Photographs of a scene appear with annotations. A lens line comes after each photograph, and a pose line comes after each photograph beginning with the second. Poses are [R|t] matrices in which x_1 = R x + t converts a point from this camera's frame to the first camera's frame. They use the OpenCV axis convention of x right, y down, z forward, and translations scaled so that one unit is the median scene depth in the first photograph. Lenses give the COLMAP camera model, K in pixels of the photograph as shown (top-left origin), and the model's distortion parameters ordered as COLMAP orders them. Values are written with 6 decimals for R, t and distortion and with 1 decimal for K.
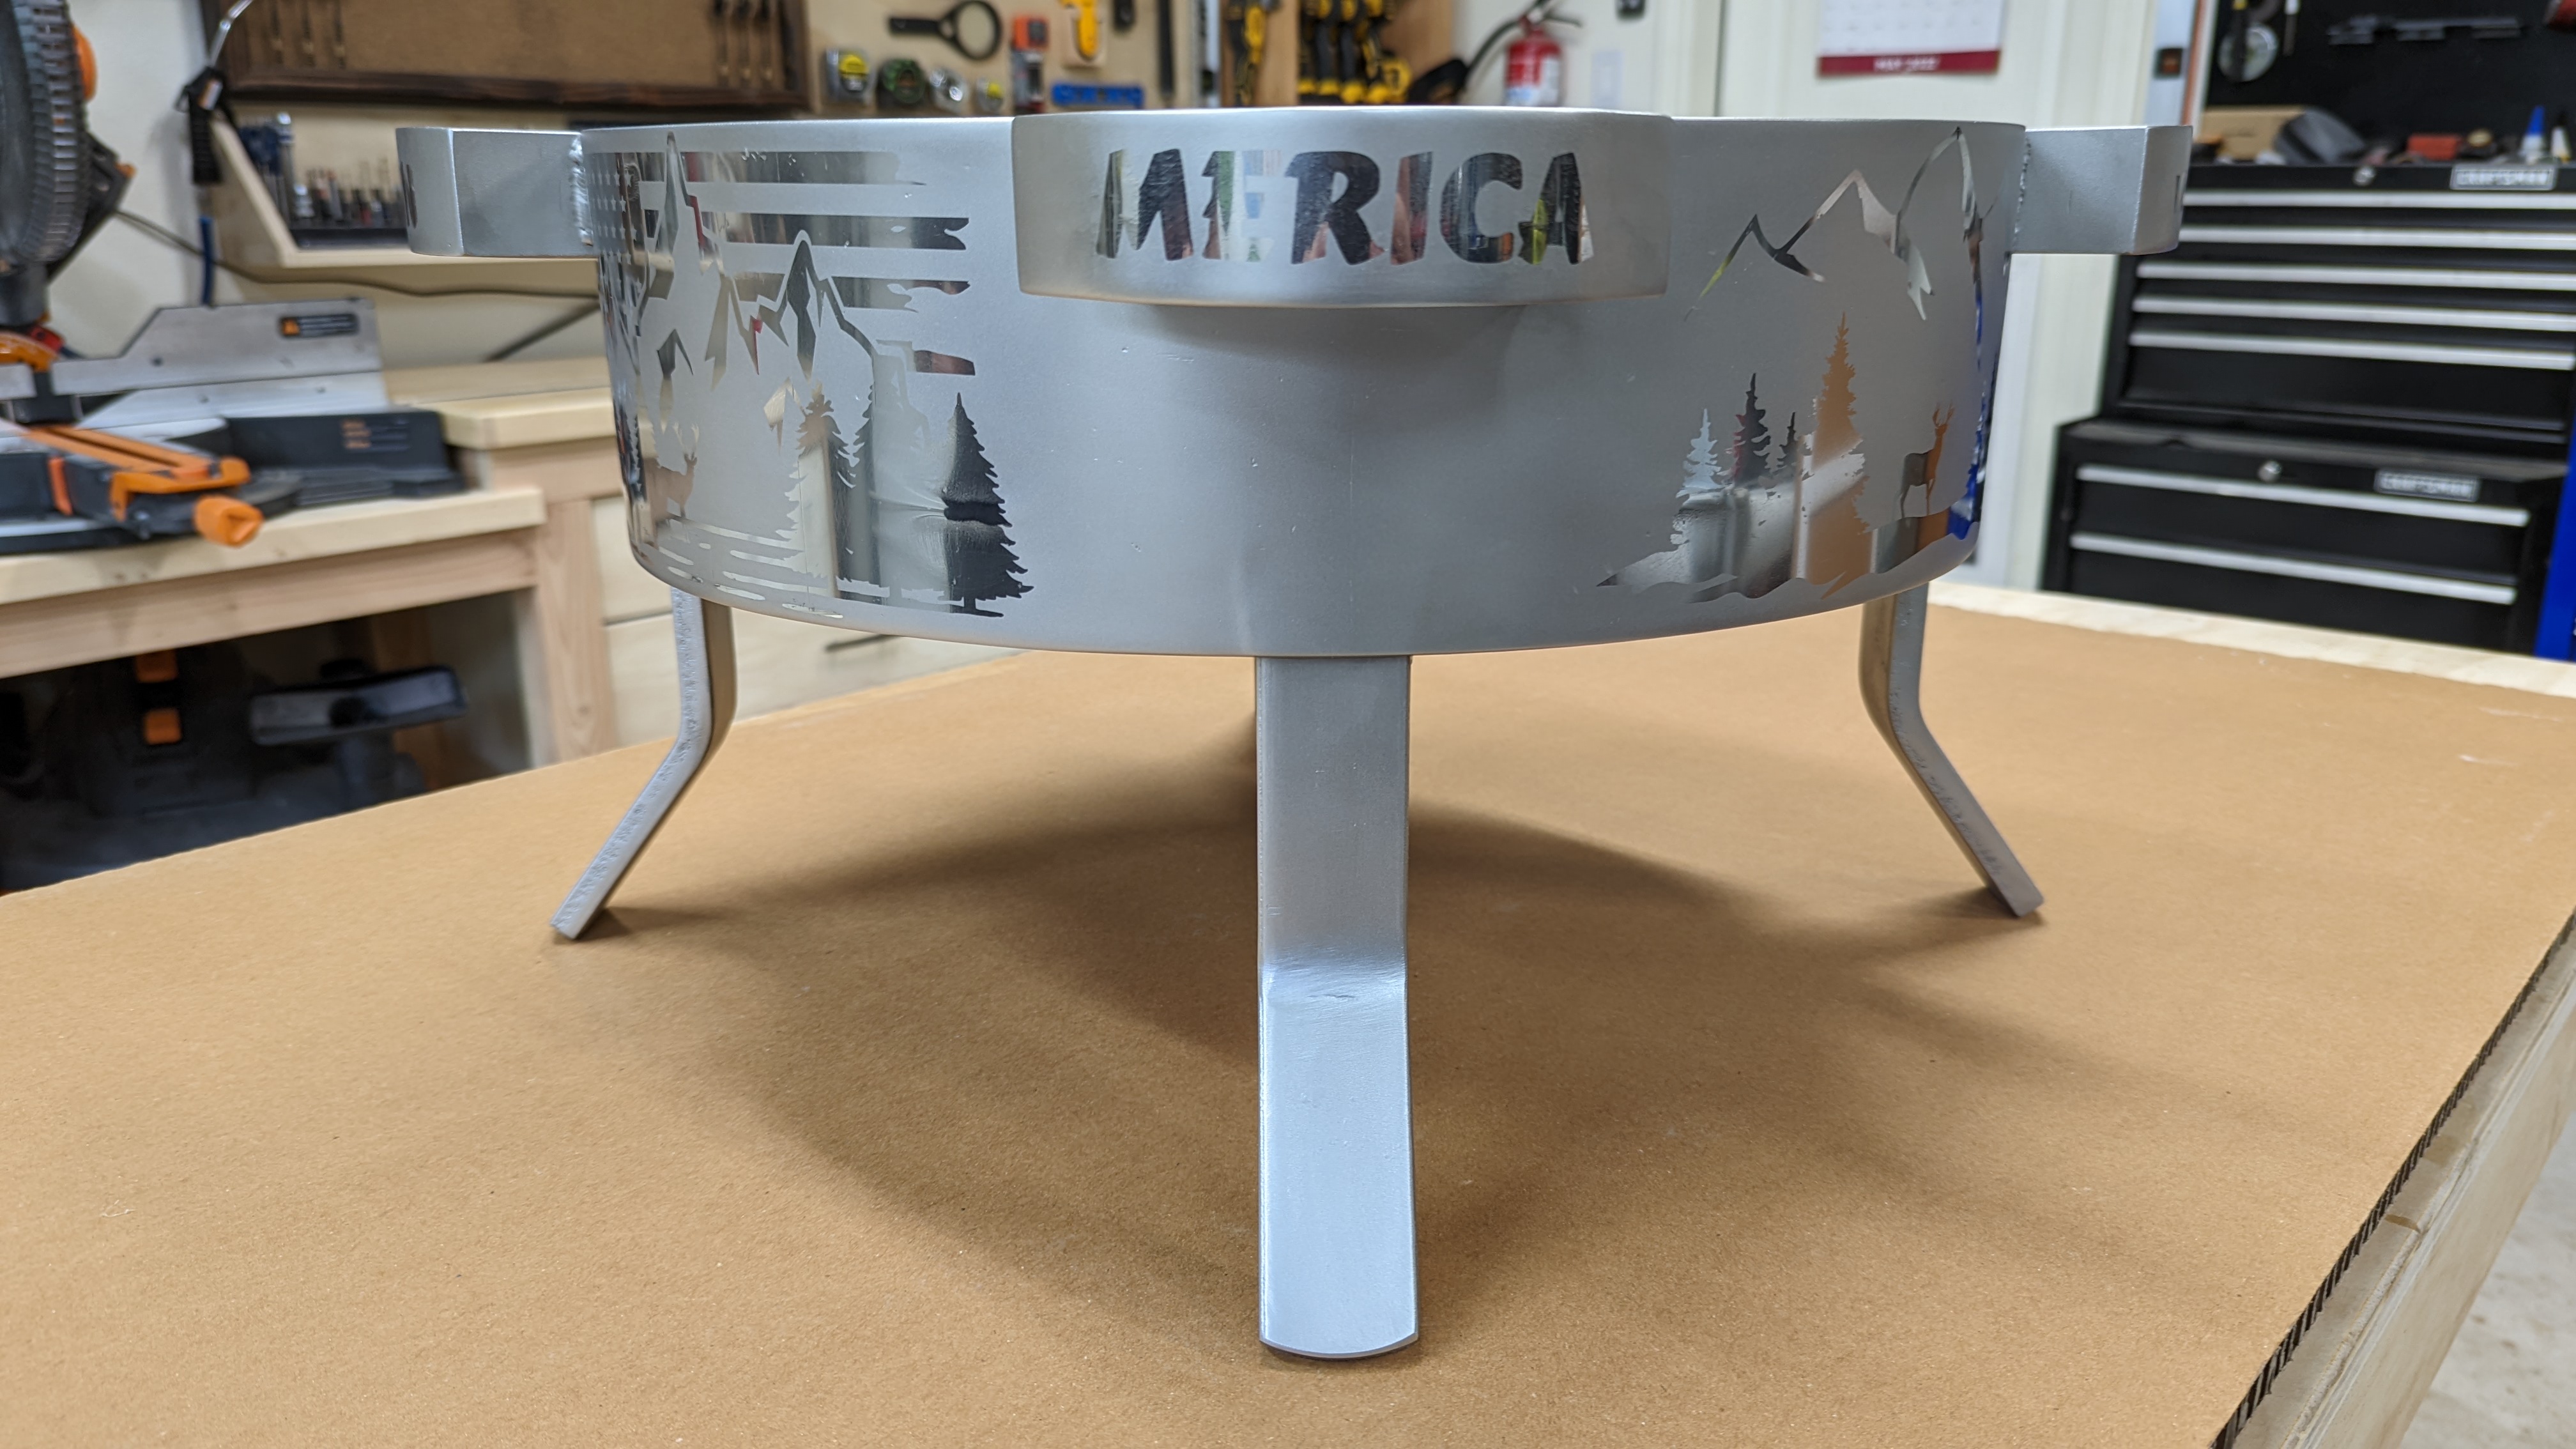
lens RADIAL K [[1894.6, 0, 1285.1], [0, 1894.6, 694.4], [0, 0, 1]] dist [0.062914, -0.055452]
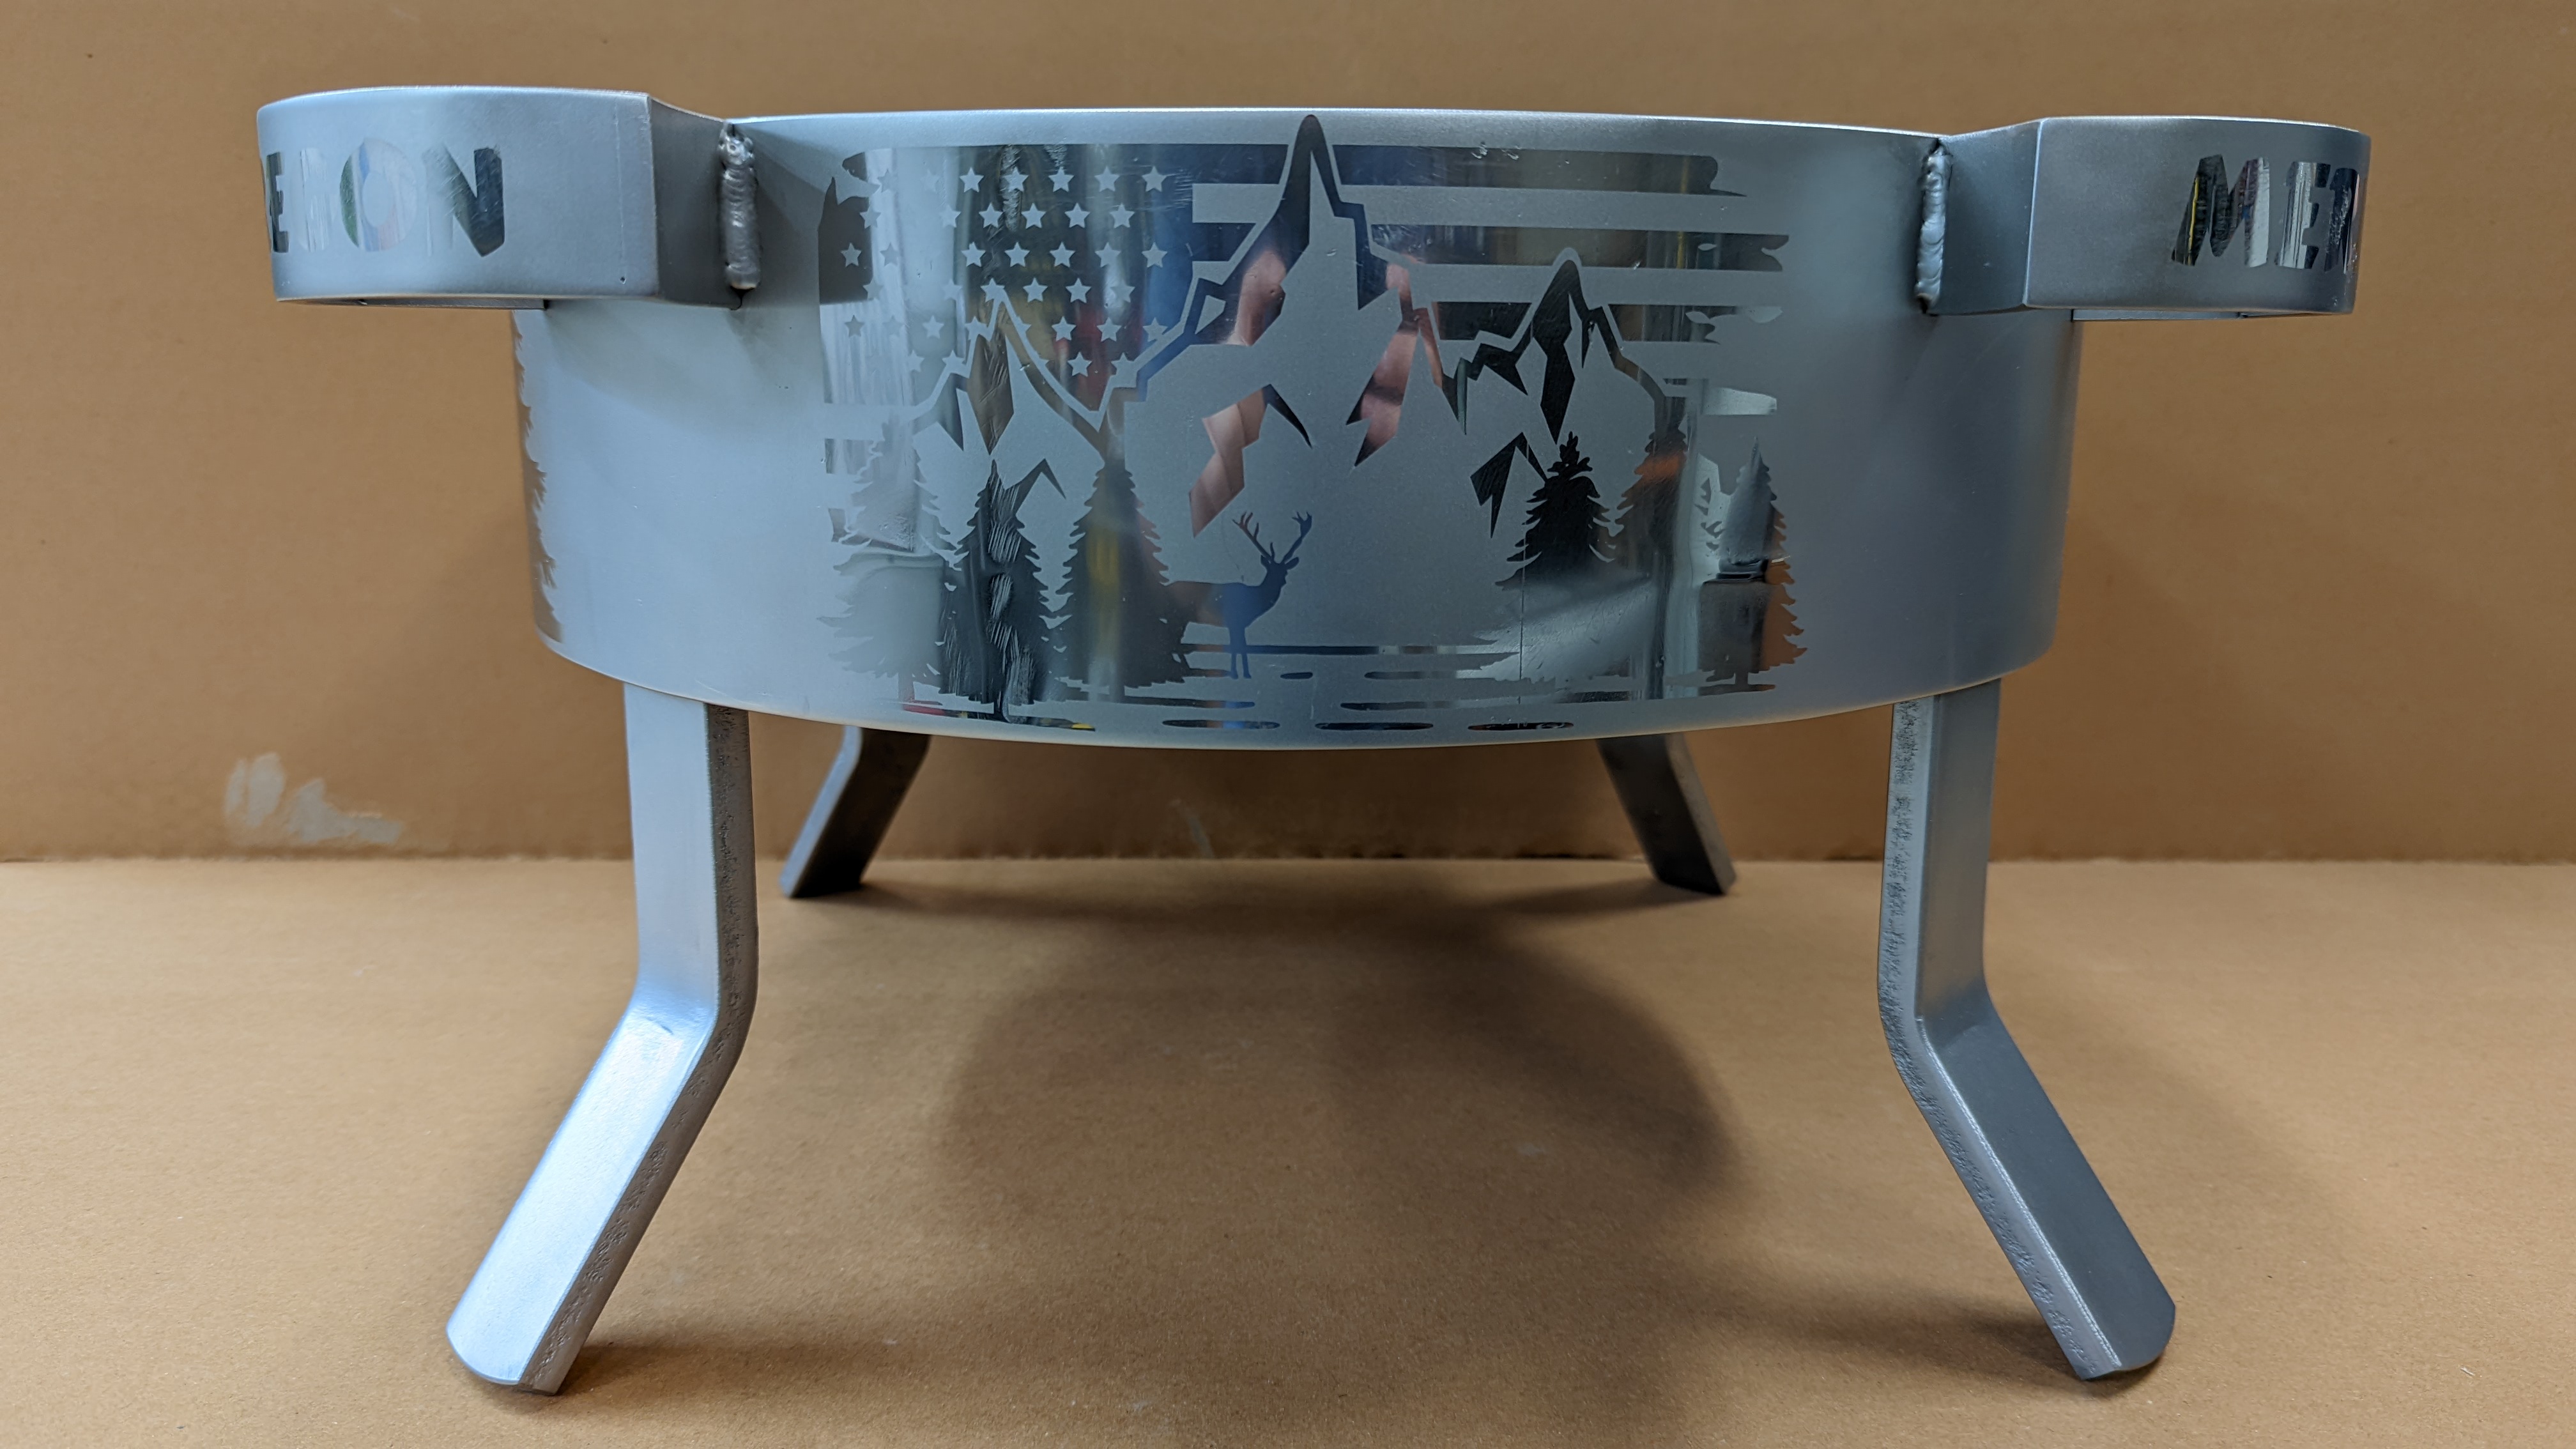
lens RADIAL K [[1894.6, 0, 1285.1], [0, 1894.6, 694.4], [0, 0, 1]] dist [0.062914, -0.055452]
pose [[0.673004, -0.130498, 0.728036, -0.926488], [0.183927, 0.982921, 0.006162, -0.083836], [-0.716406, 0.129759, 0.685511, 0.550525]]
